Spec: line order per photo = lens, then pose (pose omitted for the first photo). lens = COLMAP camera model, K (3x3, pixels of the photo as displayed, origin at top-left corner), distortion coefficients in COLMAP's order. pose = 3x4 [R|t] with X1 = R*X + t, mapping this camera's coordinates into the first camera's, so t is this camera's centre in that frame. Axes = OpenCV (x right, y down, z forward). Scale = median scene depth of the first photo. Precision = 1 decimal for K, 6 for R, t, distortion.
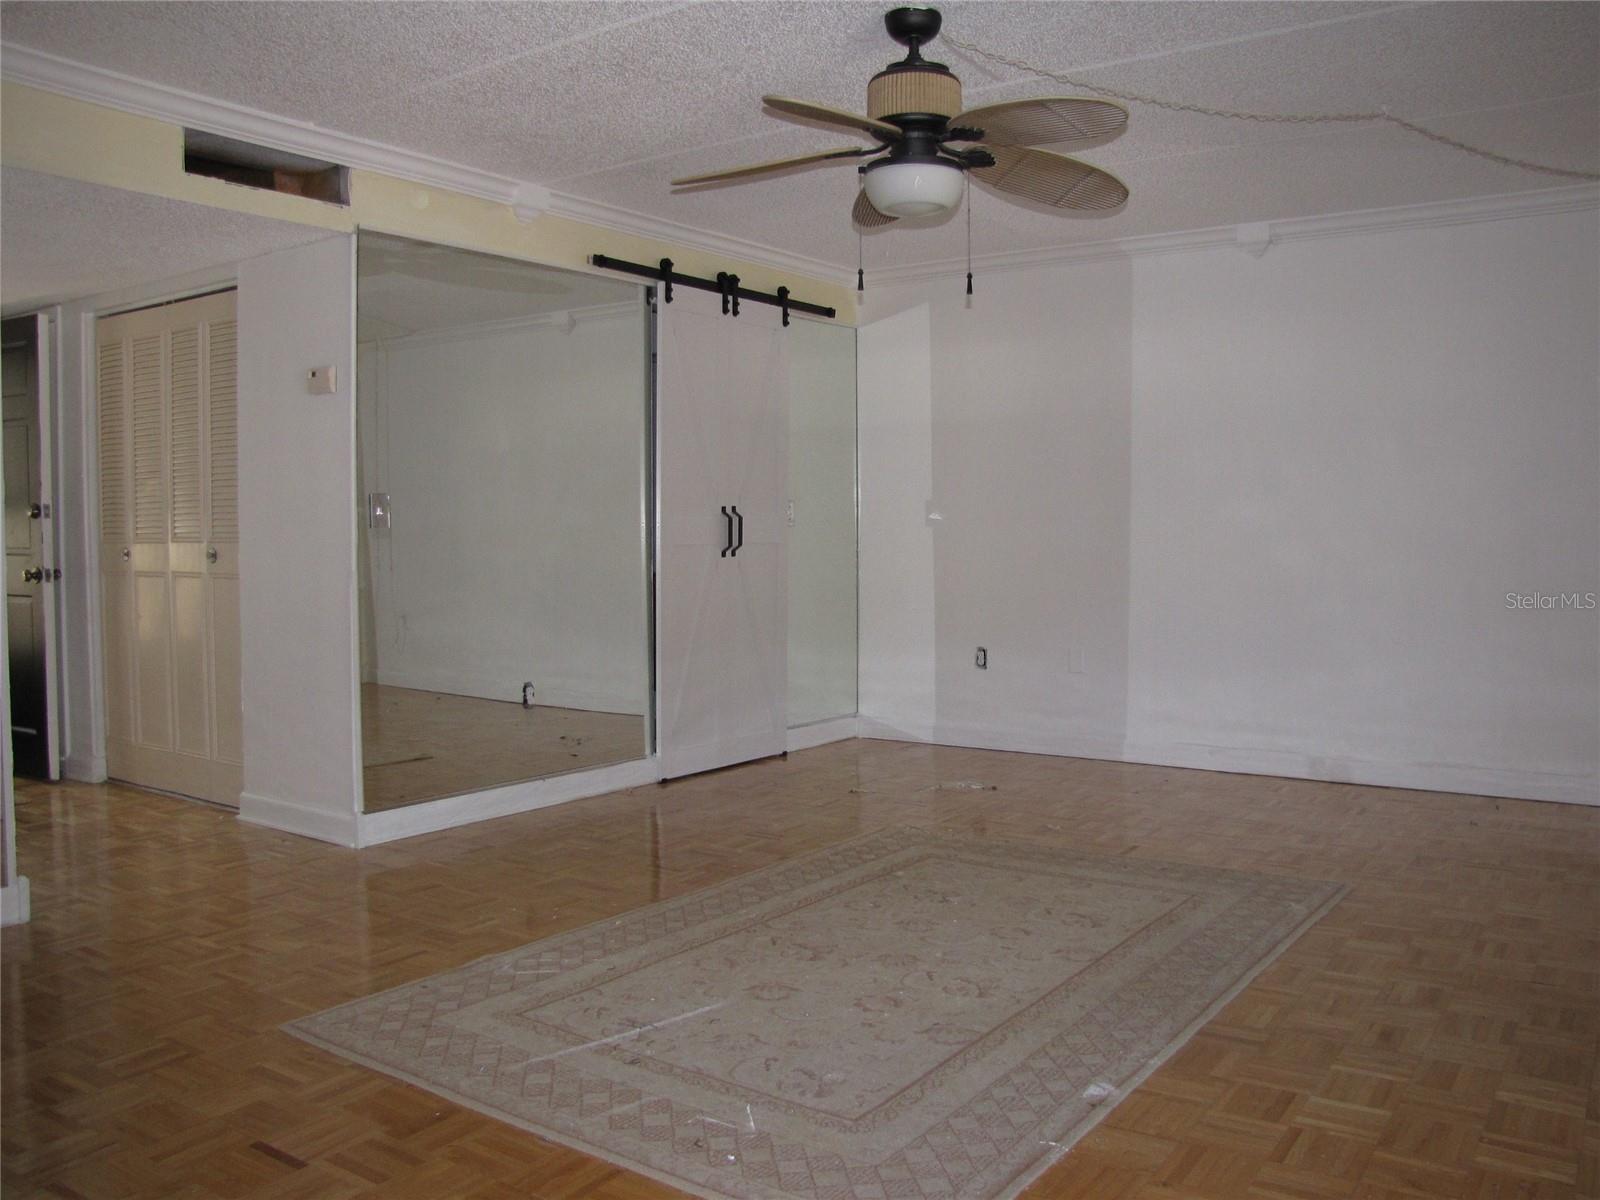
lens RADIAL K [[1348.0, 0, 818.8], [0, 1348.0, 597.1], [0, 0, 1]] dist [-0.188000, 0.170688]
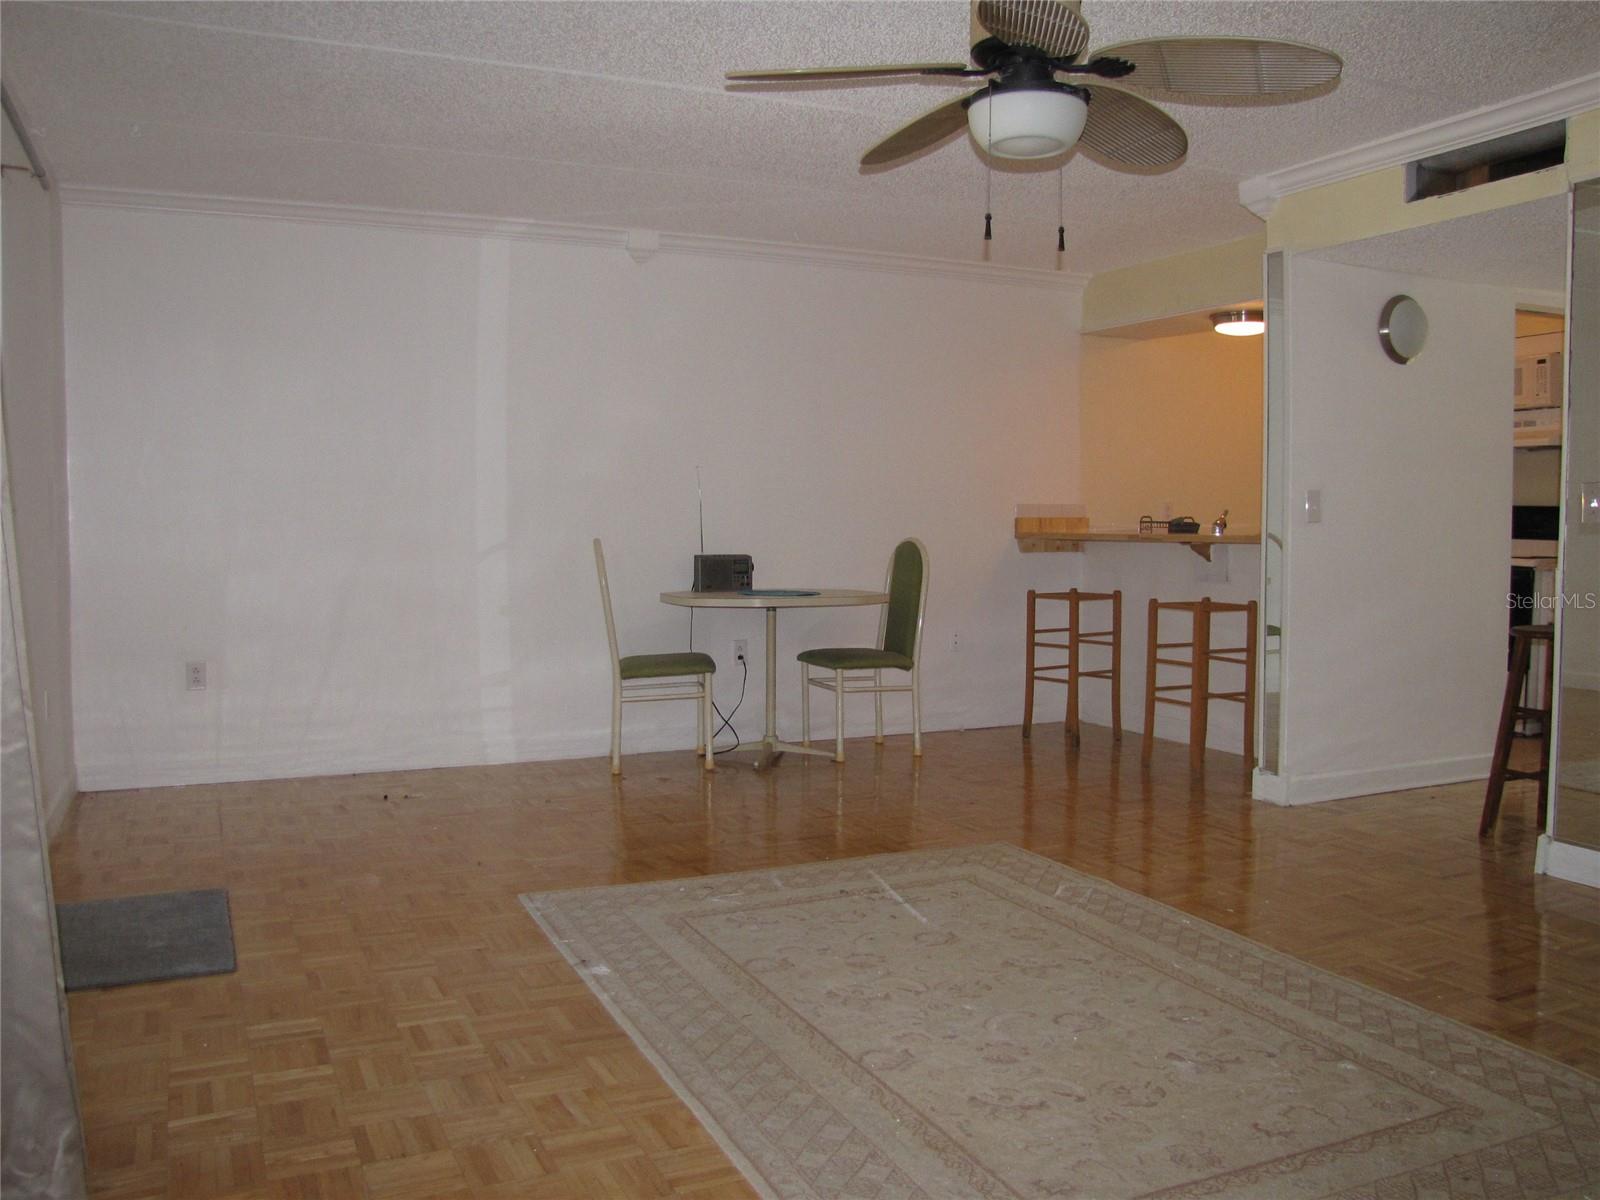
lens RADIAL K [[1348.0, 0, 818.8], [0, 1348.0, 597.1], [0, 0, 1]] dist [-0.188000, 0.170688]
pose [[-0.506792, 0.055628, -0.860272, 0.785794], [-0.042576, 0.995083, 0.089427, -0.068449], [0.861016, 0.081948, -0.501931, 1.189366]]
